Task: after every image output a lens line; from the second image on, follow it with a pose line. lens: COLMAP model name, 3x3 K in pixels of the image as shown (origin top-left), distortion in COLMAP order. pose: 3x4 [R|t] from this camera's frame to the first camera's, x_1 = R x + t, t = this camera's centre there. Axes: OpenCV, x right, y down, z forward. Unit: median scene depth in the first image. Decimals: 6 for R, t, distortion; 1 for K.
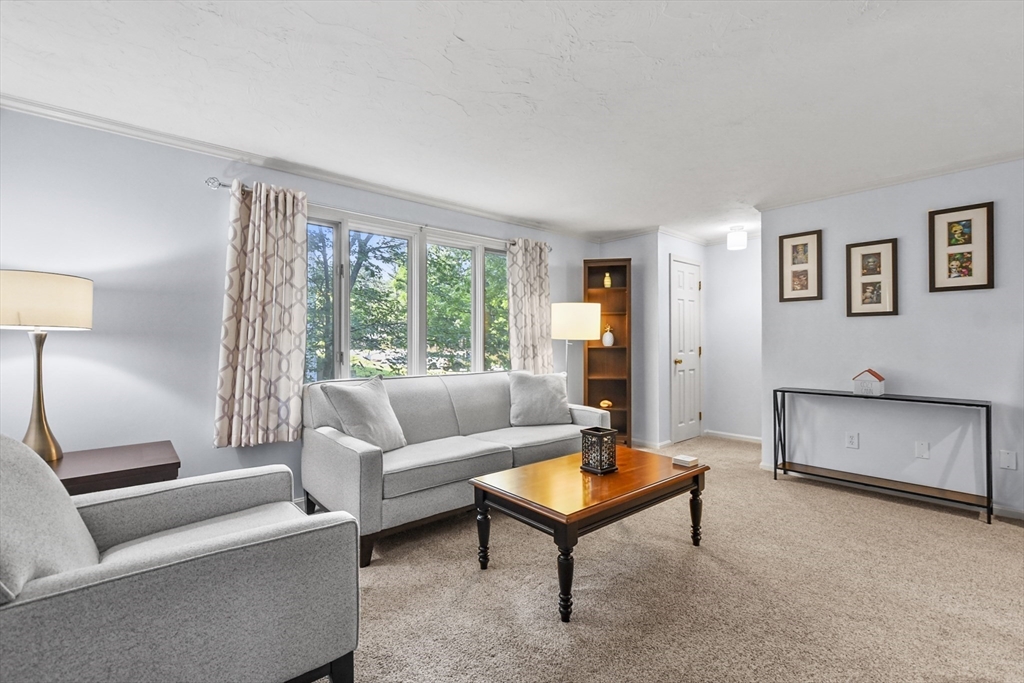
lens RADIAL K [[455.6, 0, 509.4], [0, 455.6, 341.3], [0, 0, 1]] dist [-0.000171, 0.000029]
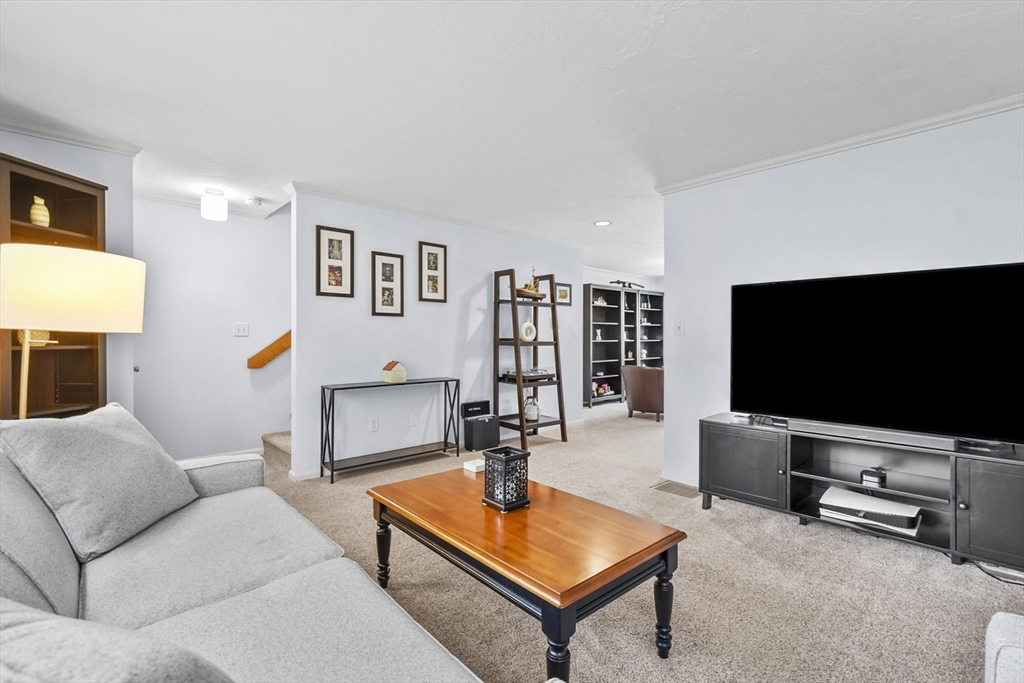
lens RADIAL K [[455.6, 0, 509.4], [0, 455.6, 341.3], [0, 0, 1]] dist [-0.000171, 0.000029]
pose [[0.009169, -0.005988, 0.999940, -0.378768], [-0.006901, 0.999958, 0.006051, 0.000520], [-0.999934, -0.006956, 0.009127, 0.653709]]
